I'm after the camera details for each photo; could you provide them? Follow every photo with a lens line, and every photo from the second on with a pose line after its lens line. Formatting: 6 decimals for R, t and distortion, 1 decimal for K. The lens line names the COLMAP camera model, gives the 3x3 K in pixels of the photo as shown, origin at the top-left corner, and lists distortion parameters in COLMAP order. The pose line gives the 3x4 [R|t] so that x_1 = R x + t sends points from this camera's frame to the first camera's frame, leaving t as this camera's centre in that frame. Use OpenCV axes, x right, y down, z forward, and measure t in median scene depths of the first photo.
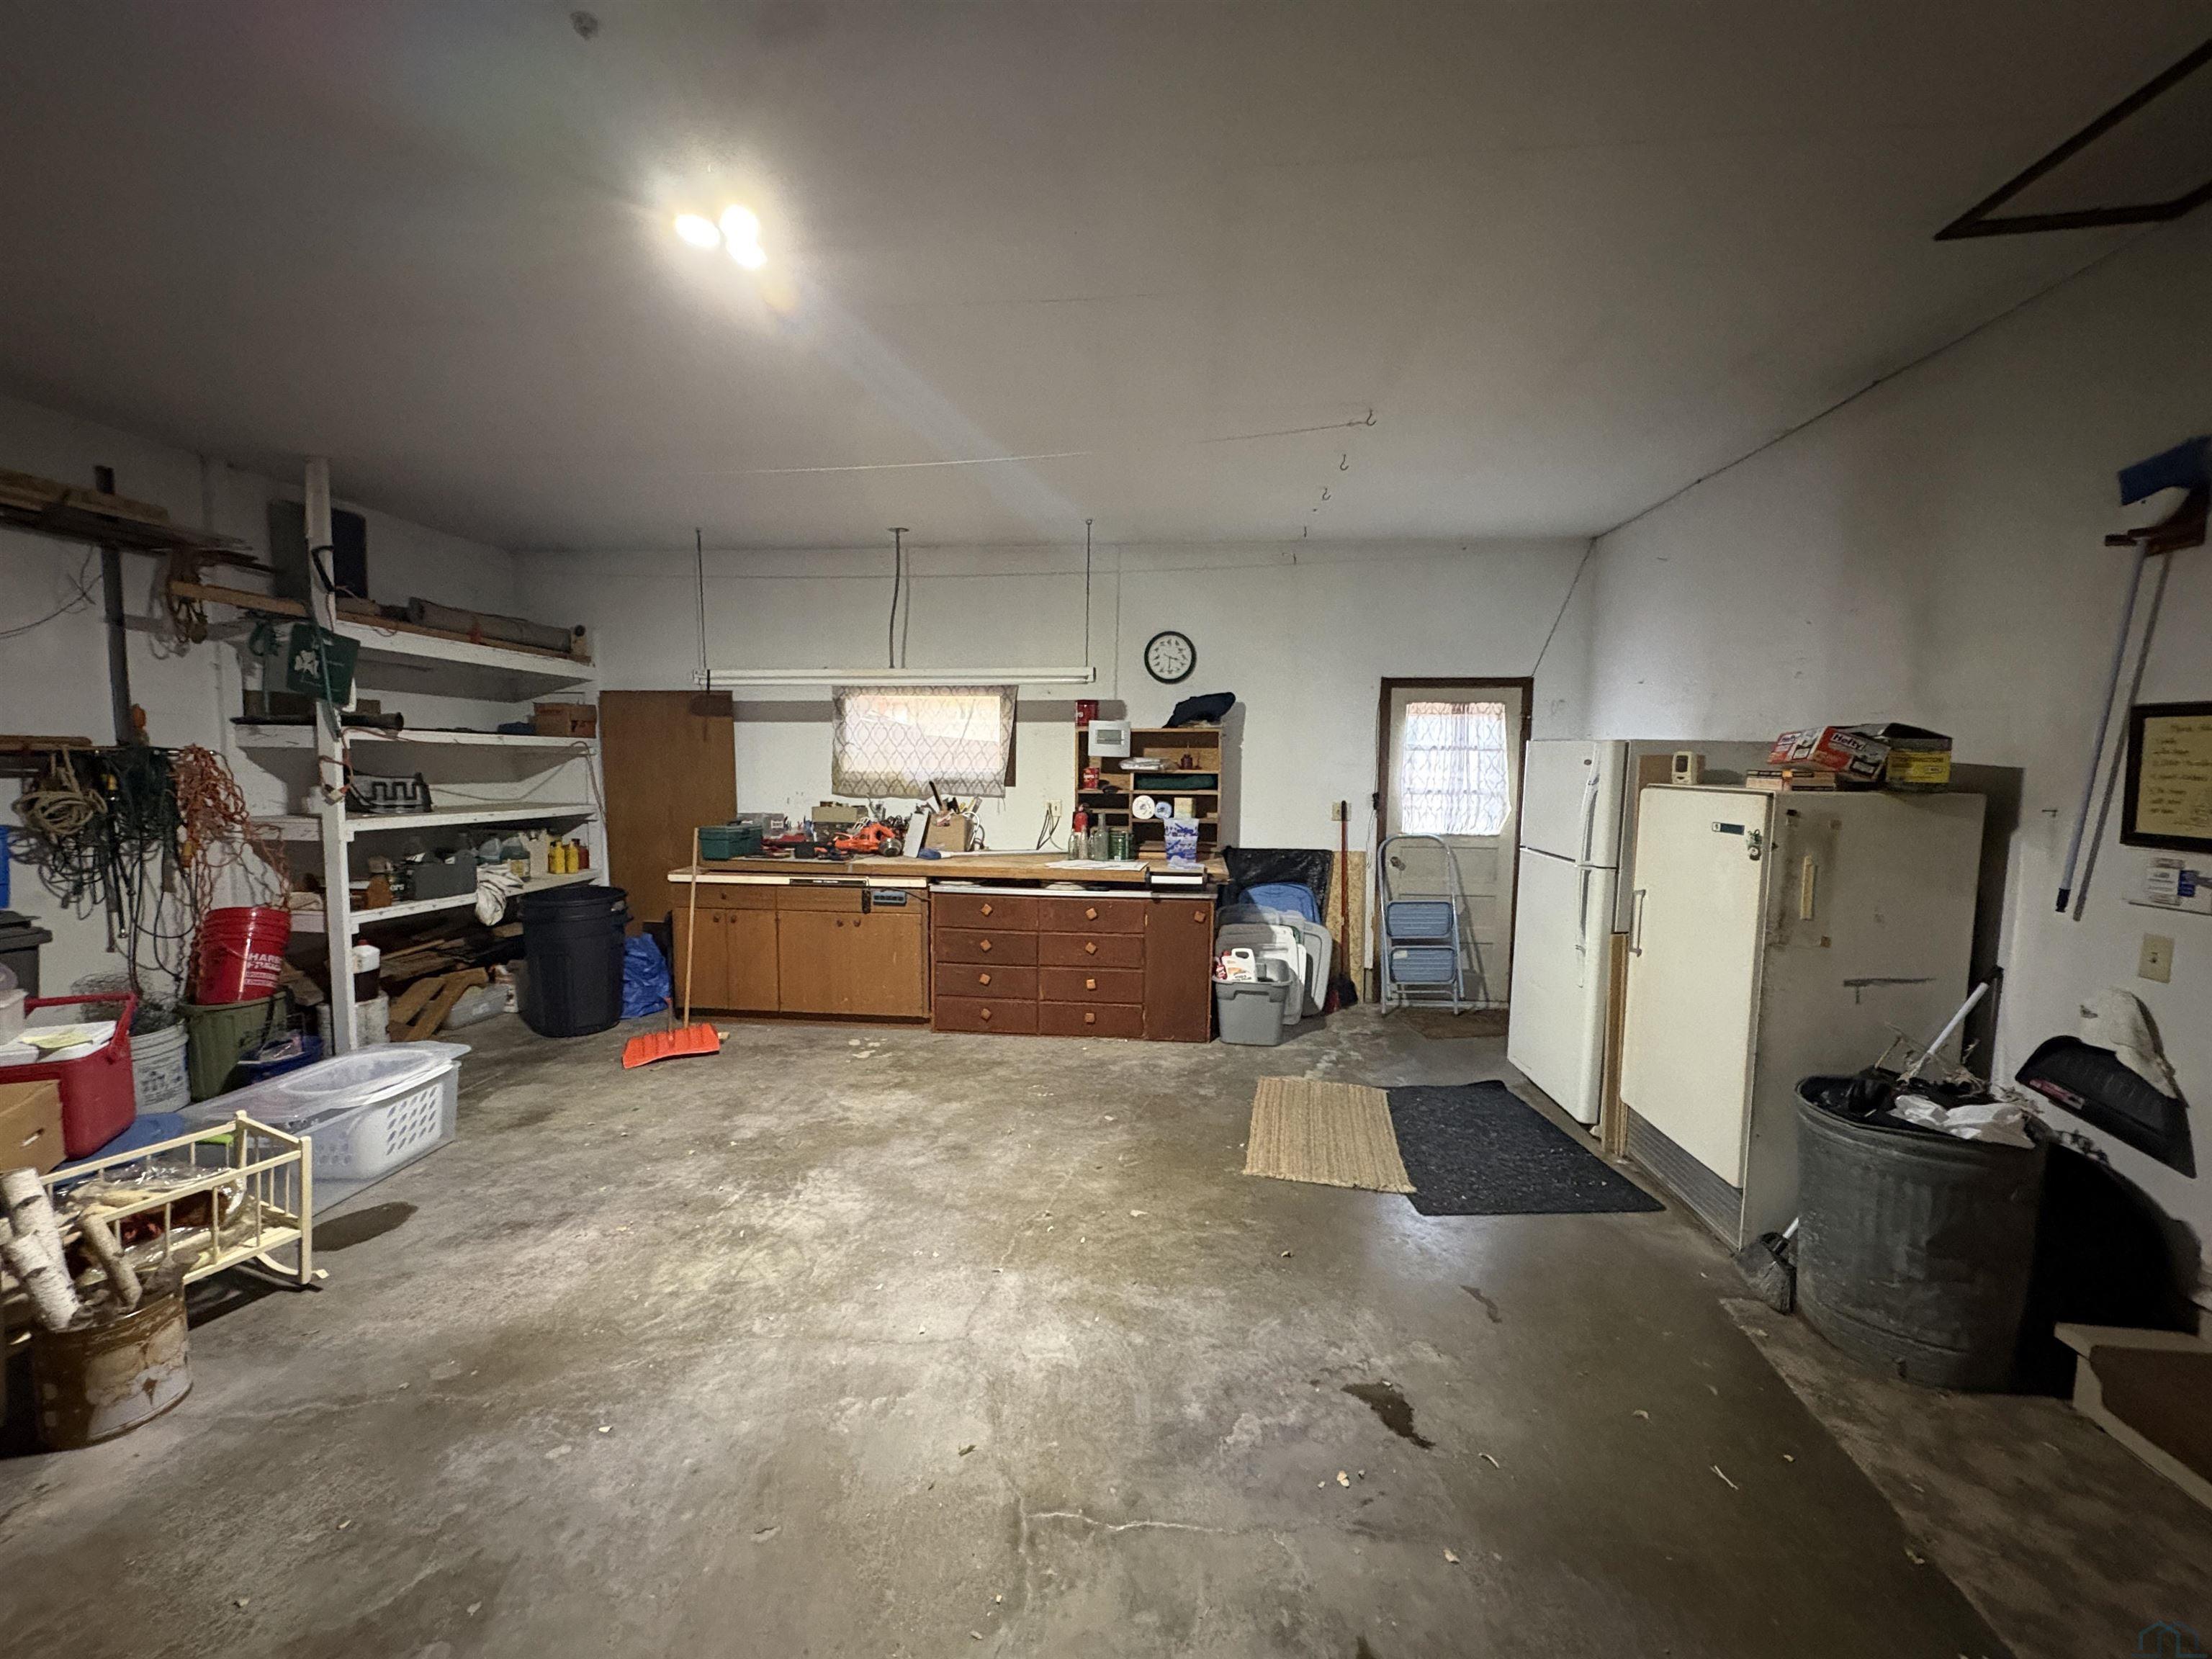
lens RADIAL K [[880.7, 0, 1108.5], [0, 880.7, 834.7], [0, 0, 1]] dist [-0.000237, 0.000584]
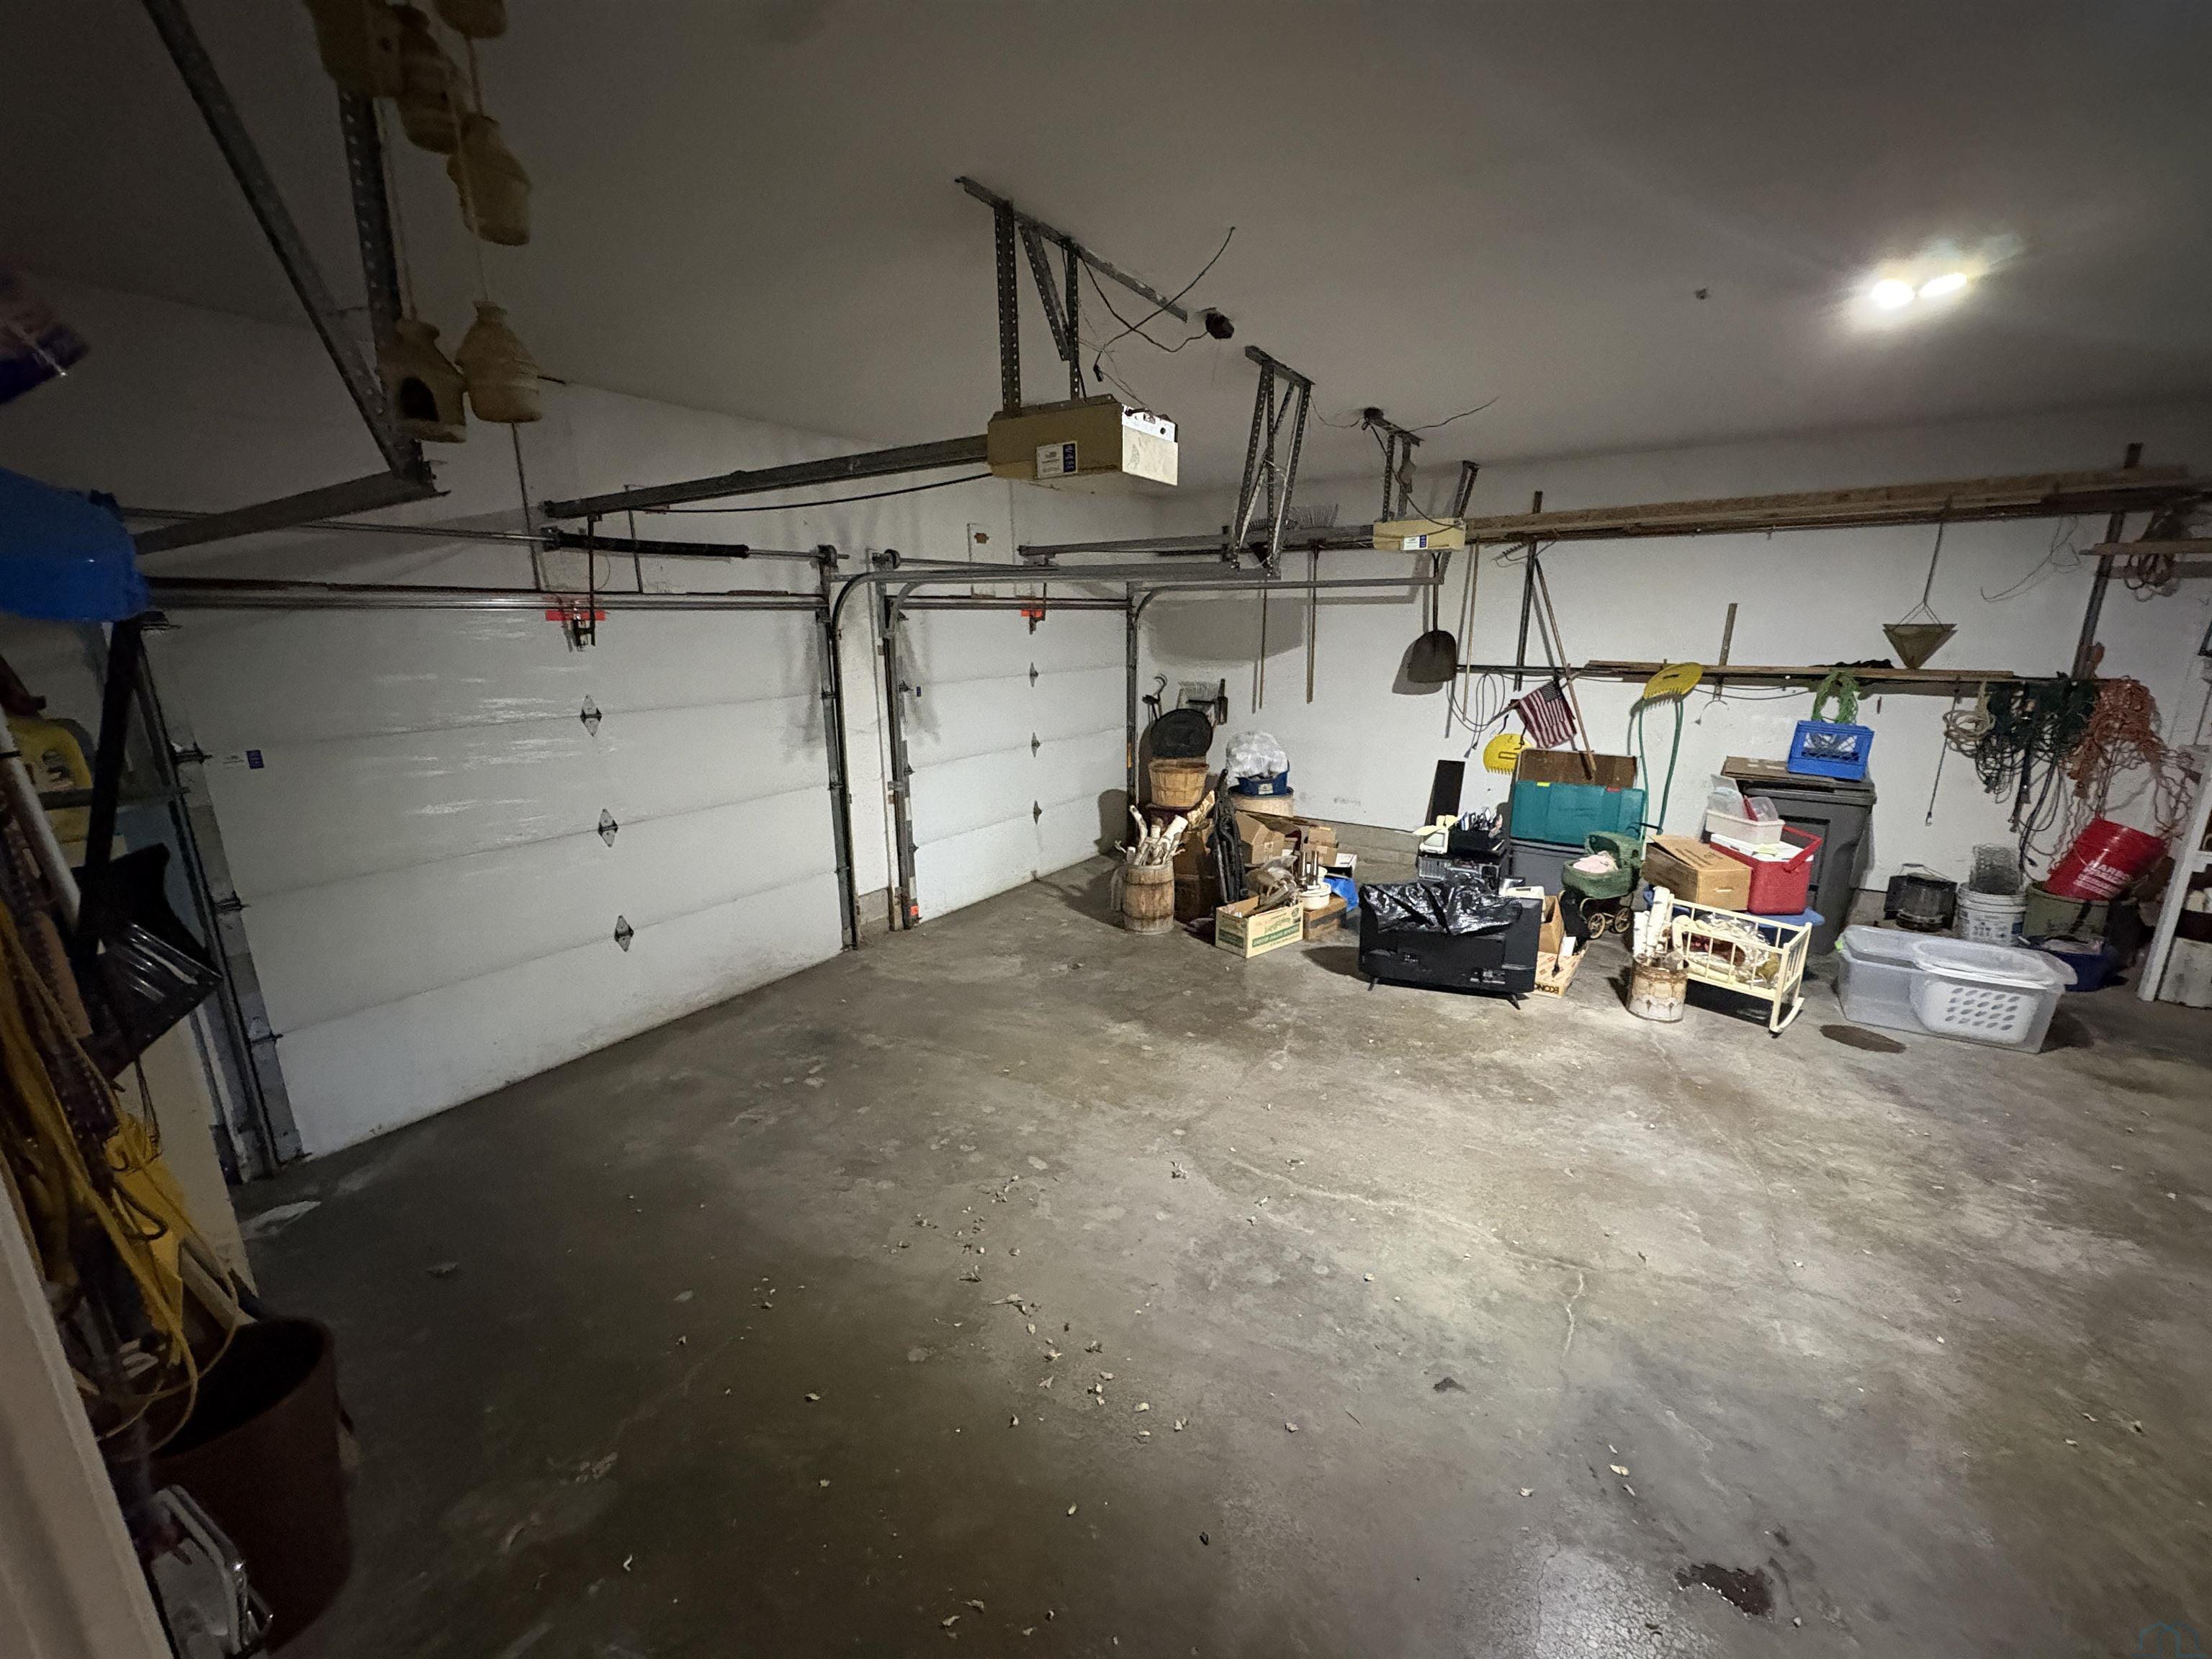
lens RADIAL K [[880.7, 0, 1106.8], [0, 880.7, 832.9], [0, 0, 1]] dist [-0.000237, 0.000584]
pose [[-0.482438, 0.202149, -0.852285, 0.789896], [-0.072188, 0.960520, 0.268683, -0.147712], [0.872951, 0.191147, -0.448798, 0.478442]]
